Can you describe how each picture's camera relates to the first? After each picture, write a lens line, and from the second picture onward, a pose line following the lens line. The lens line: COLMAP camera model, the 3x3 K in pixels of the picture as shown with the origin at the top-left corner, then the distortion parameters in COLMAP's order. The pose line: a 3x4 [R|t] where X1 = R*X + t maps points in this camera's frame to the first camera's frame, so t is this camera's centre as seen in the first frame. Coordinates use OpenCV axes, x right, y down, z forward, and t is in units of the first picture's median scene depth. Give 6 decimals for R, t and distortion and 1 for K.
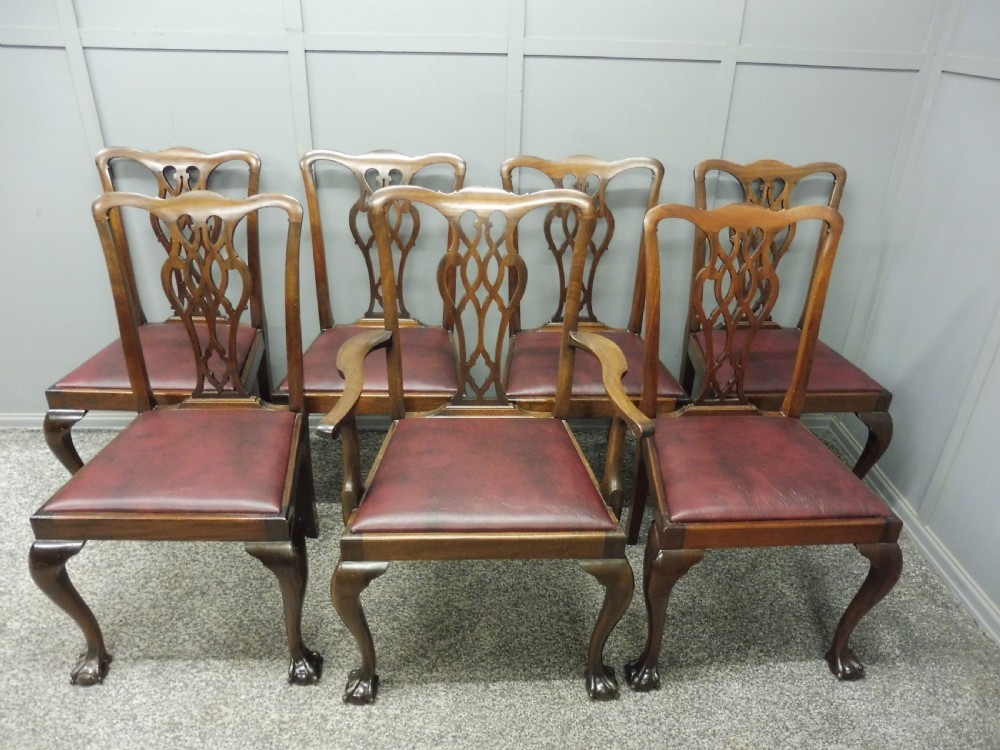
lens RADIAL K [[730.1, 0, 500.5], [0, 730.1, 382.7], [0, 0, 1]] dist [-0.068278, 0.037053]
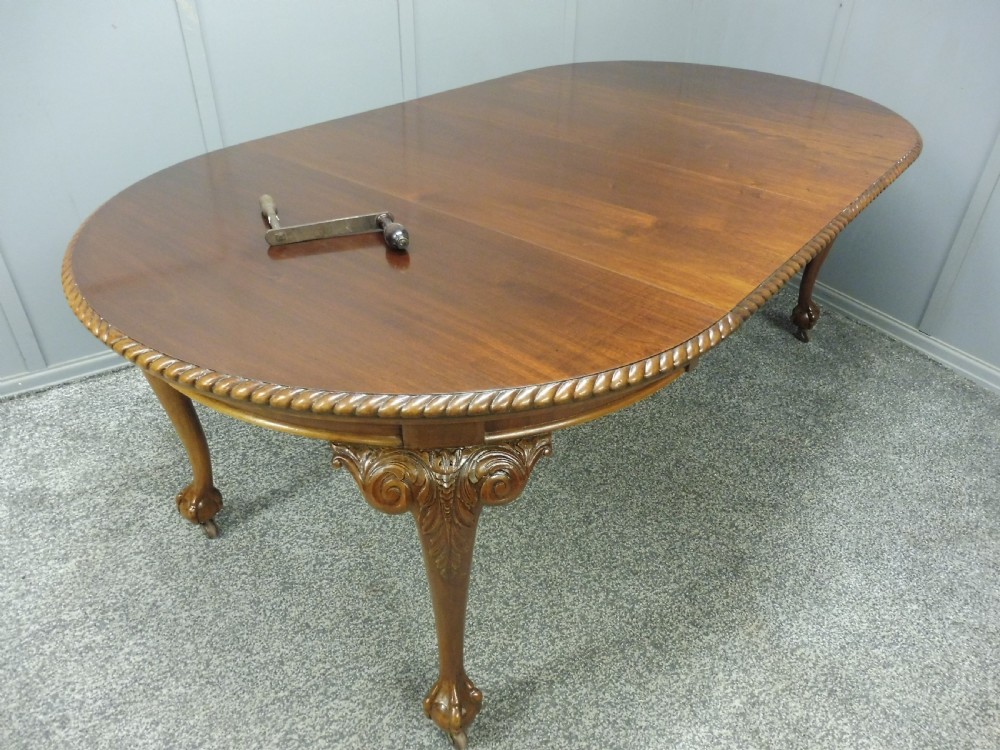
lens RADIAL K [[730.1, 0, 511.2], [0, 730.1, 387.6], [0, 0, 1]] dist [-0.068278, 0.037053]
pose [[0.861261, -0.296297, 0.412841, -0.497273], [0.237956, 0.952996, 0.187550, 0.055791], [-0.449007, -0.063292, 0.891284, 0.059762]]
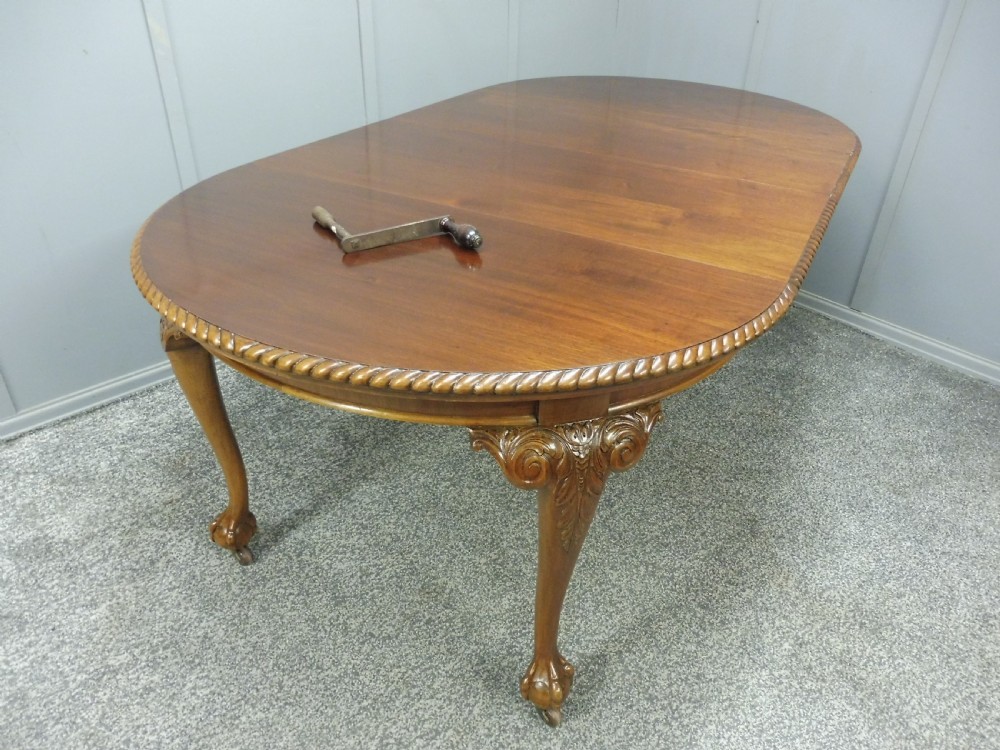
lens RADIAL K [[730.1, 0, 511.3], [0, 730.1, 388.6], [0, 0, 1]] dist [-0.068278, 0.037053]
pose [[0.757581, -0.358921, 0.545203, -0.661095], [0.296907, 0.933325, 0.201868, 0.032900], [-0.581306, 0.008943, 0.813636, 0.112495]]
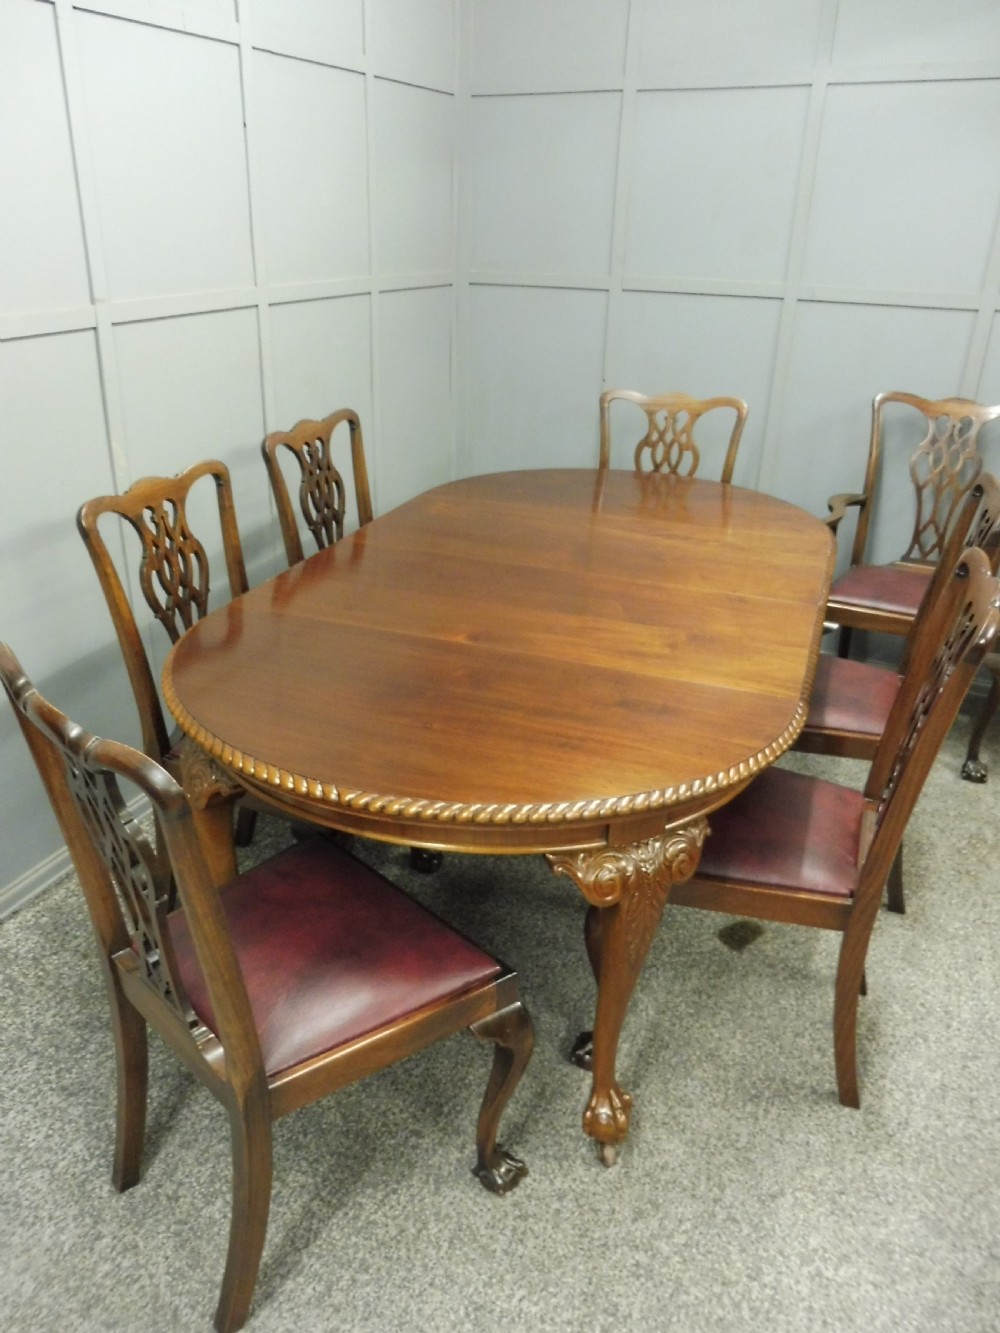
lens RADIAL K [[1030.1, 0, 485.0], [0, 1030.1, 685.4], [0, 0, 1]] dist [-0.044943, 0.002895]
pose [[0.452278, -0.391026, 0.801588, -1.290494], [0.411746, 0.888799, 0.201250, -0.176141], [-0.791144, 0.239030, 0.562988, 0.128242]]
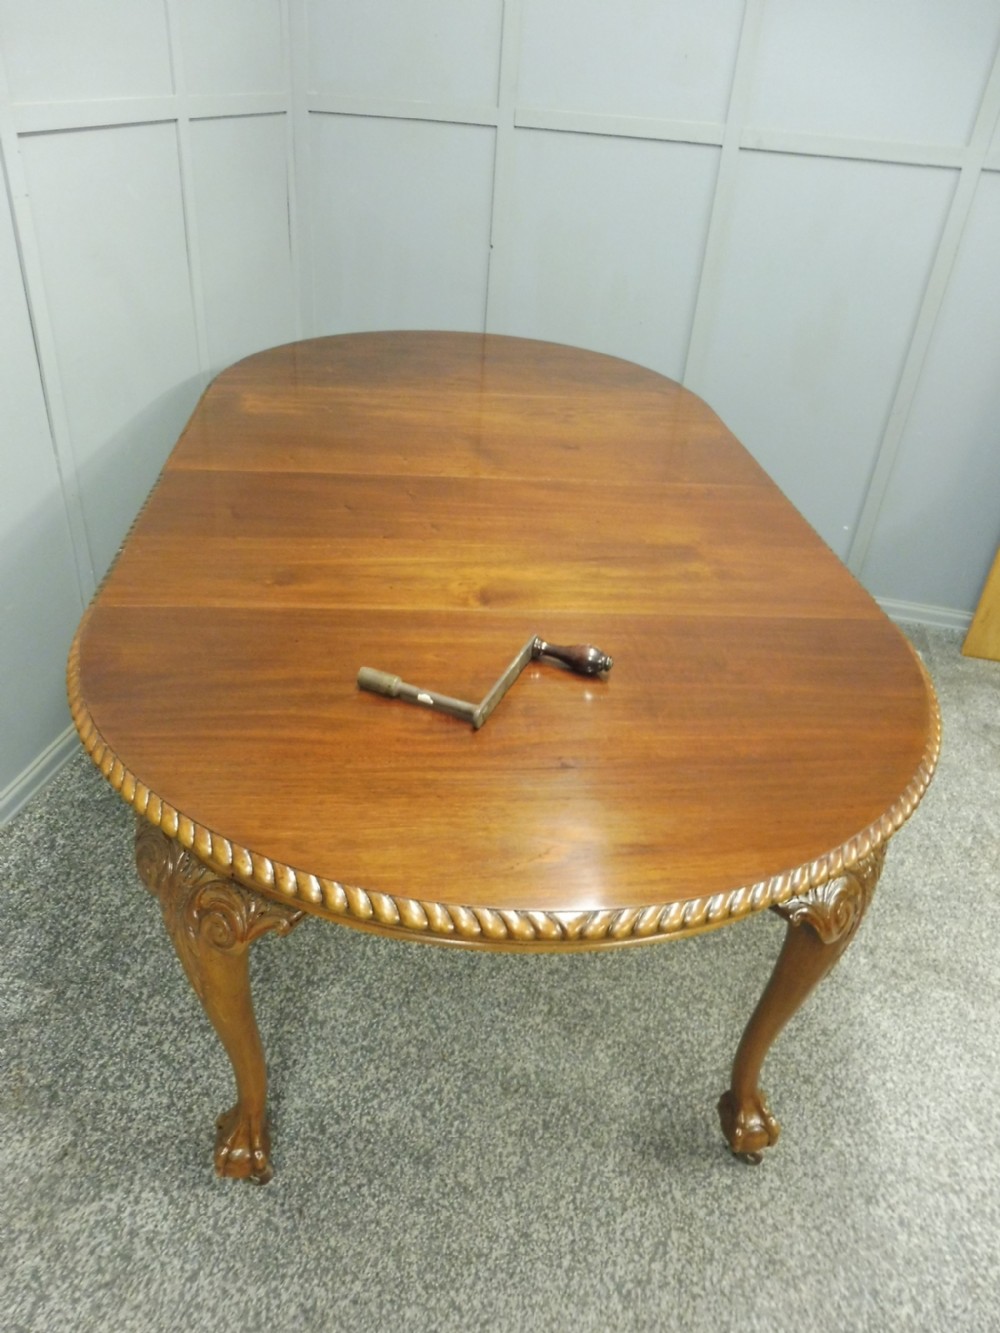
lens RADIAL K [[973.3, 0, 500.9], [0, 973.3, 678.0], [0, 0, 1]] dist [-0.068278, 0.037053]
pose [[0.274817, -0.533740, 0.799748, -0.855407], [0.402357, 0.819283, 0.408516, -0.264846], [-0.873261, 0.209517, 0.439906, 0.417399]]
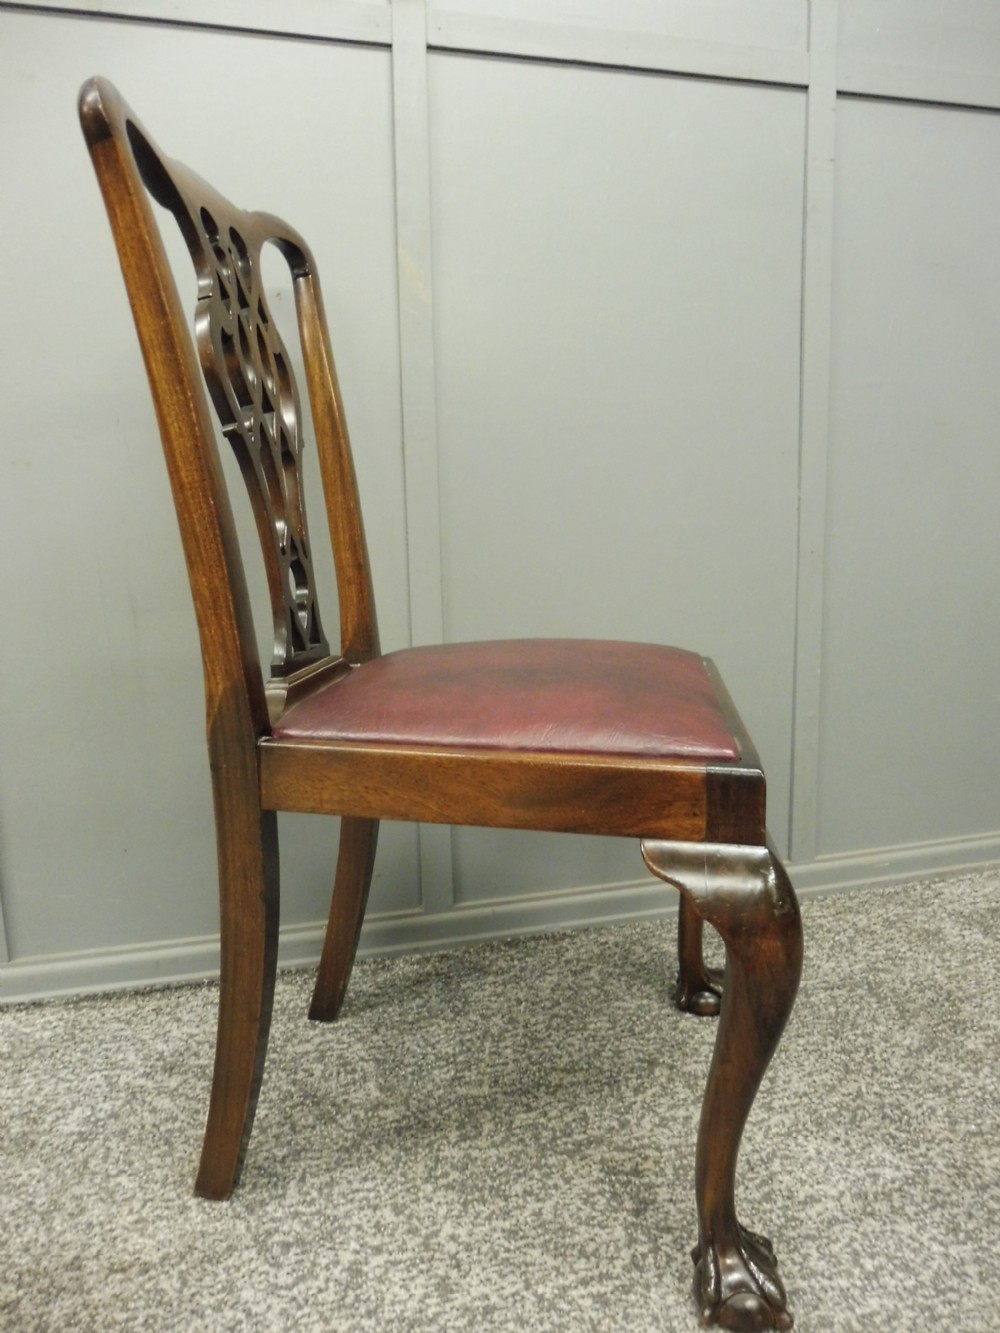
lens RADIAL K [[973.3, 0, 488.2], [0, 973.3, 673.0], [0, 0, 1]] dist [-0.068278, 0.037053]
pose [[0.975561, -0.083717, 0.203154, -0.434165], [0.144189, 0.941567, -0.304403, 0.127084], [-0.165800, 0.326257, 0.930627, 0.609599]]
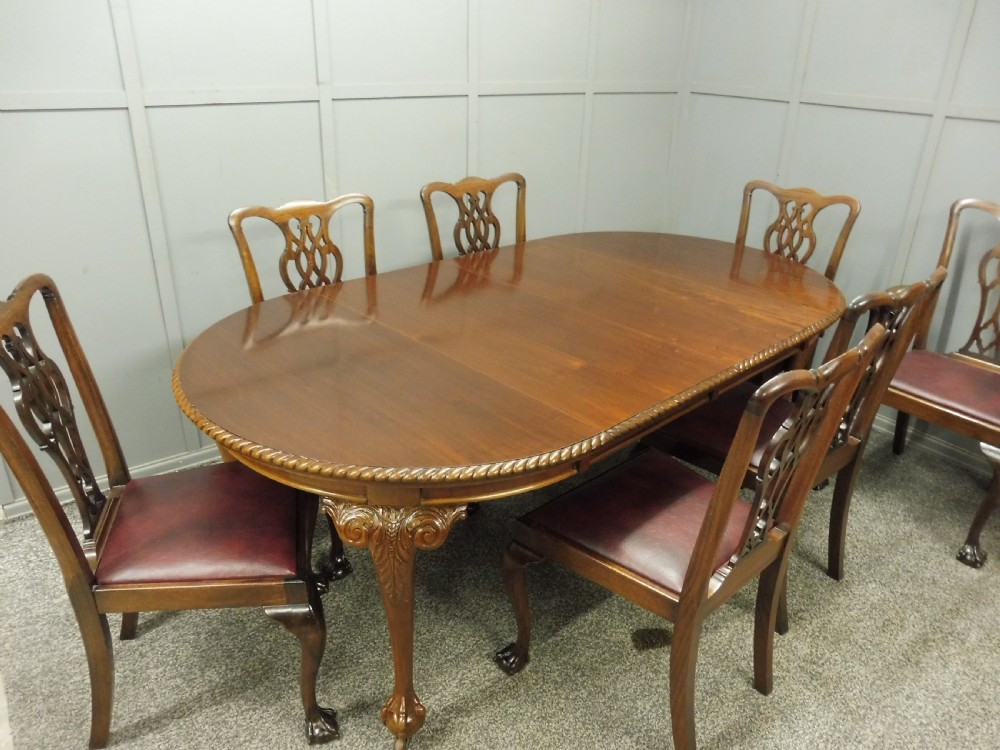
lens RADIAL K [[730.1, 0, 510.1], [0, 730.1, 378.7], [0, 0, 1]] dist [-0.068278, 0.037053]
pose [[0.821107, -0.243862, 0.516057, -0.855941], [0.261922, 0.964304, 0.038931, 0.031991], [-0.507129, 0.103200, 0.855669, -0.175771]]
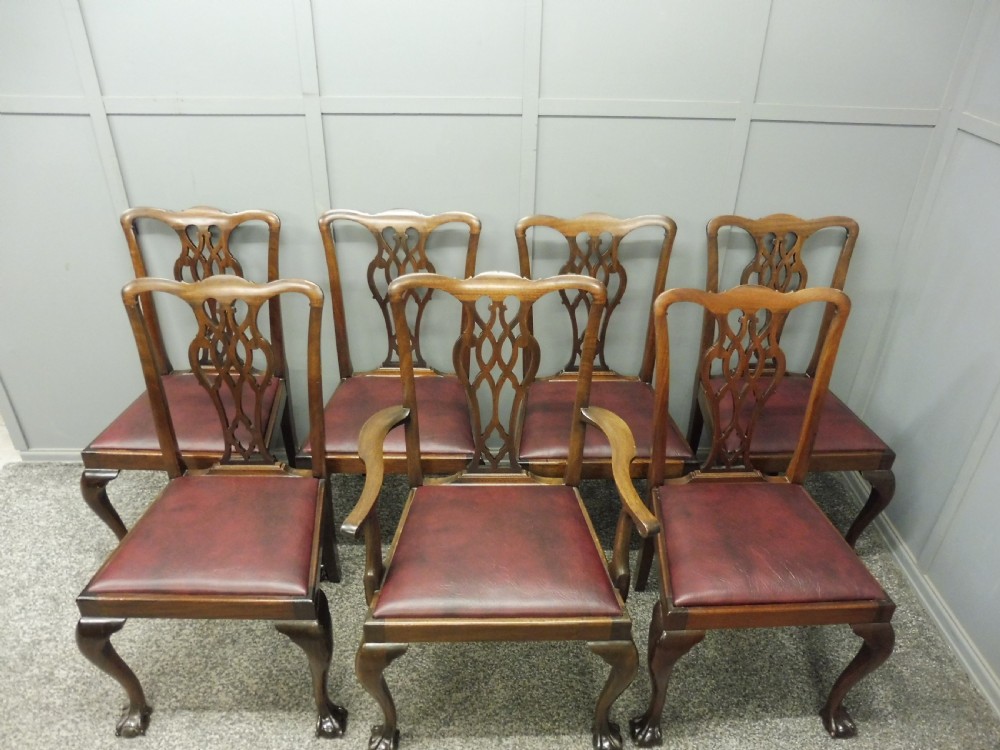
lens RADIAL K [[730.1, 0, 500.0], [0, 730.1, 381.1], [0, 0, 1]] dist [-0.068278, 0.037053]
pose [[0.999756, 0.003398, -0.021818, 0.002173], [-0.002184, 0.998460, 0.055434, -0.157839], [0.021972, -0.055373, 0.998224, -0.033982]]
